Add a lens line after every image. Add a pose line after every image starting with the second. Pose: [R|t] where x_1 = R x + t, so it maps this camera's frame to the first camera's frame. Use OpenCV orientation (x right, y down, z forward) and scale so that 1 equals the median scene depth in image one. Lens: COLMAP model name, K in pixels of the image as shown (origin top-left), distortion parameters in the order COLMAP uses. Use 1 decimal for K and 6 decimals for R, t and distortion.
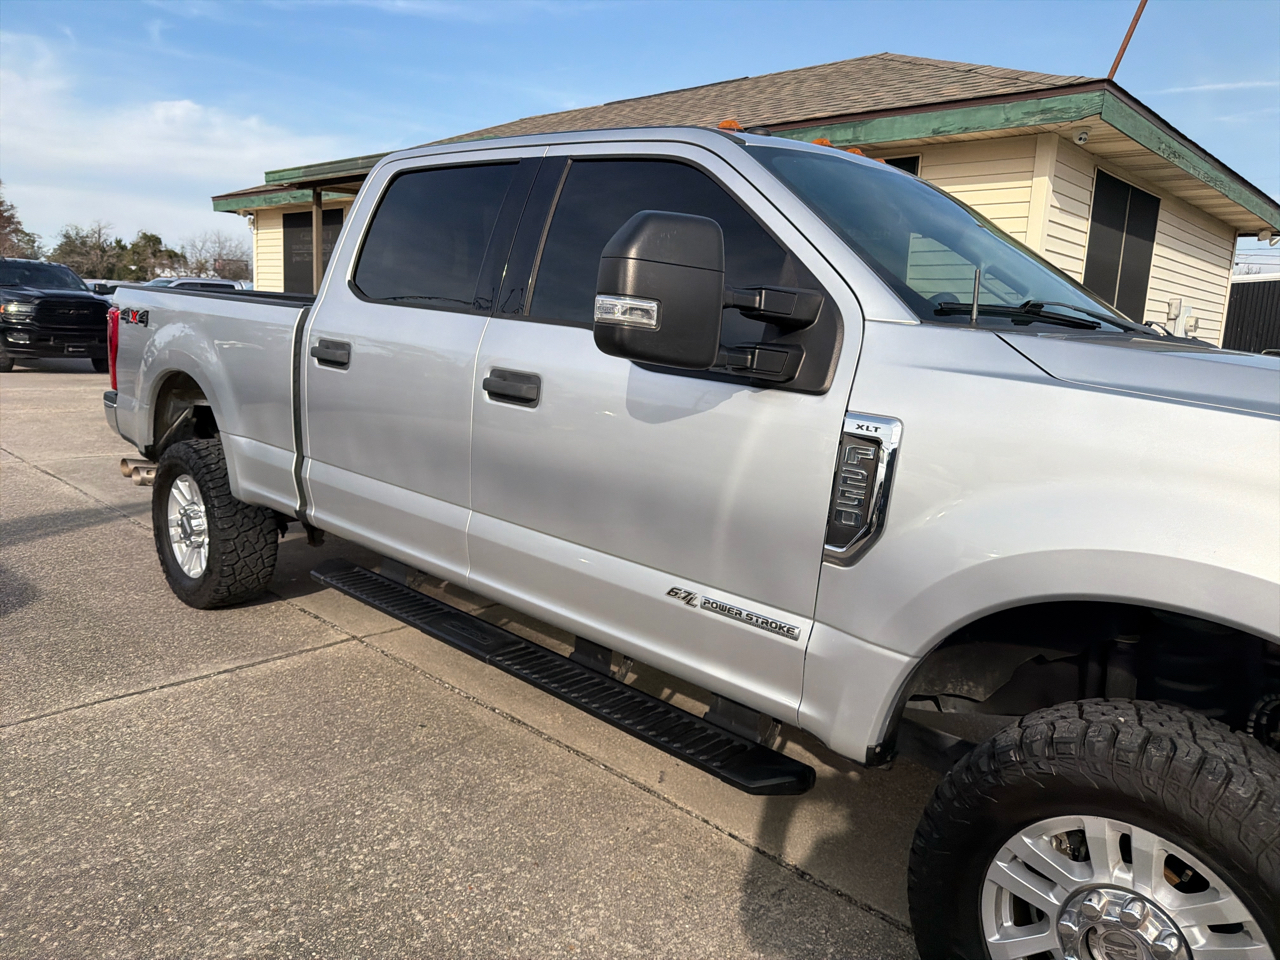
lens RADIAL K [[906.0, 0, 649.2], [0, 906.0, 473.4], [0, 0, 1]] dist [0.028511, -0.032243]
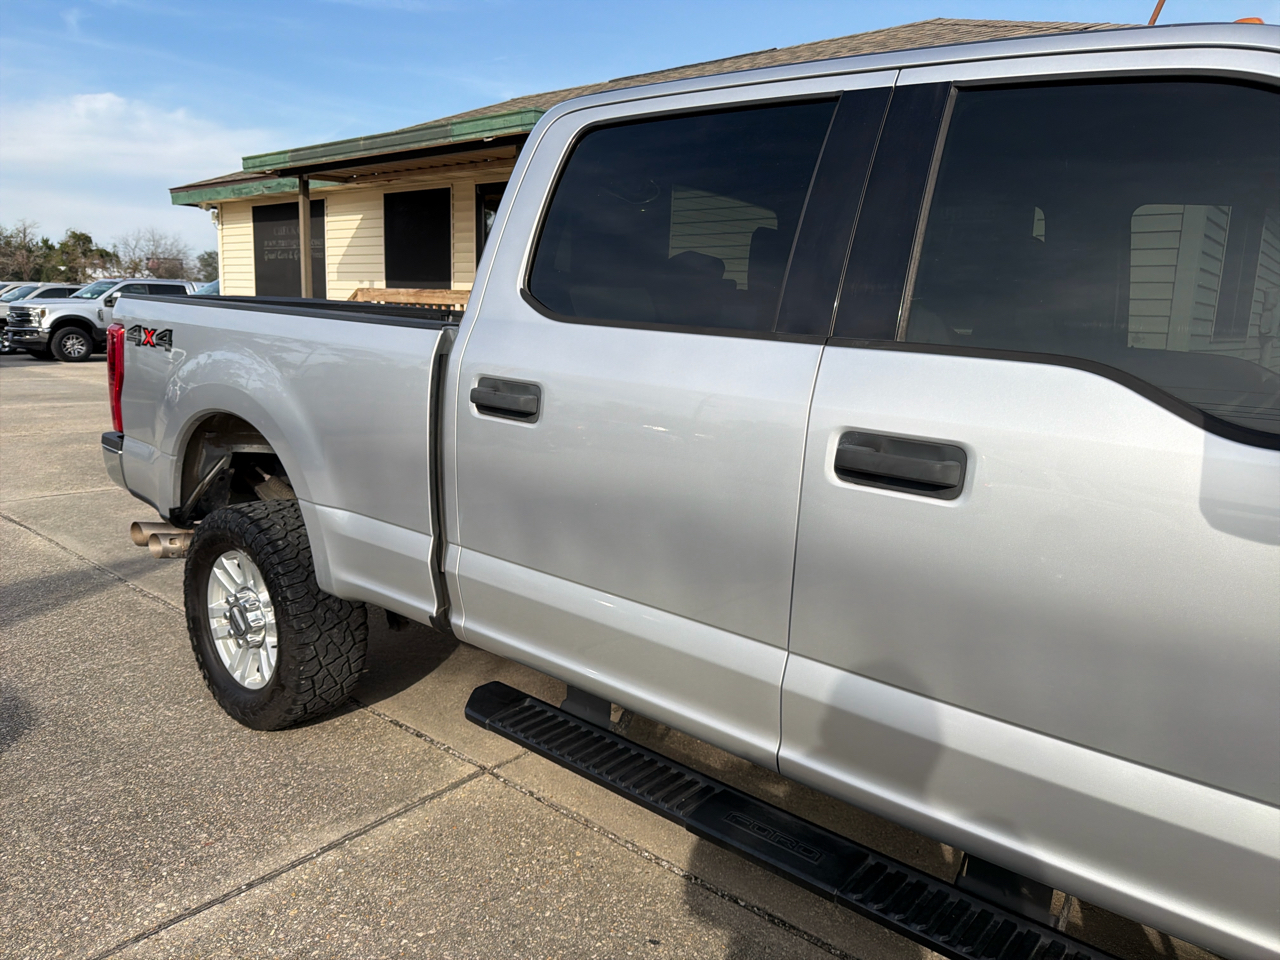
lens RADIAL K [[906.0, 0, 642.0], [0, 906.0, 484.0], [0, 0, 1]] dist [0.028511, -0.032243]
pose [[0.998532, -0.025958, 0.047549, -0.219155], [0.025056, 0.999496, 0.019480, -0.061251], [-0.048031, -0.018260, 0.998679, 0.253094]]
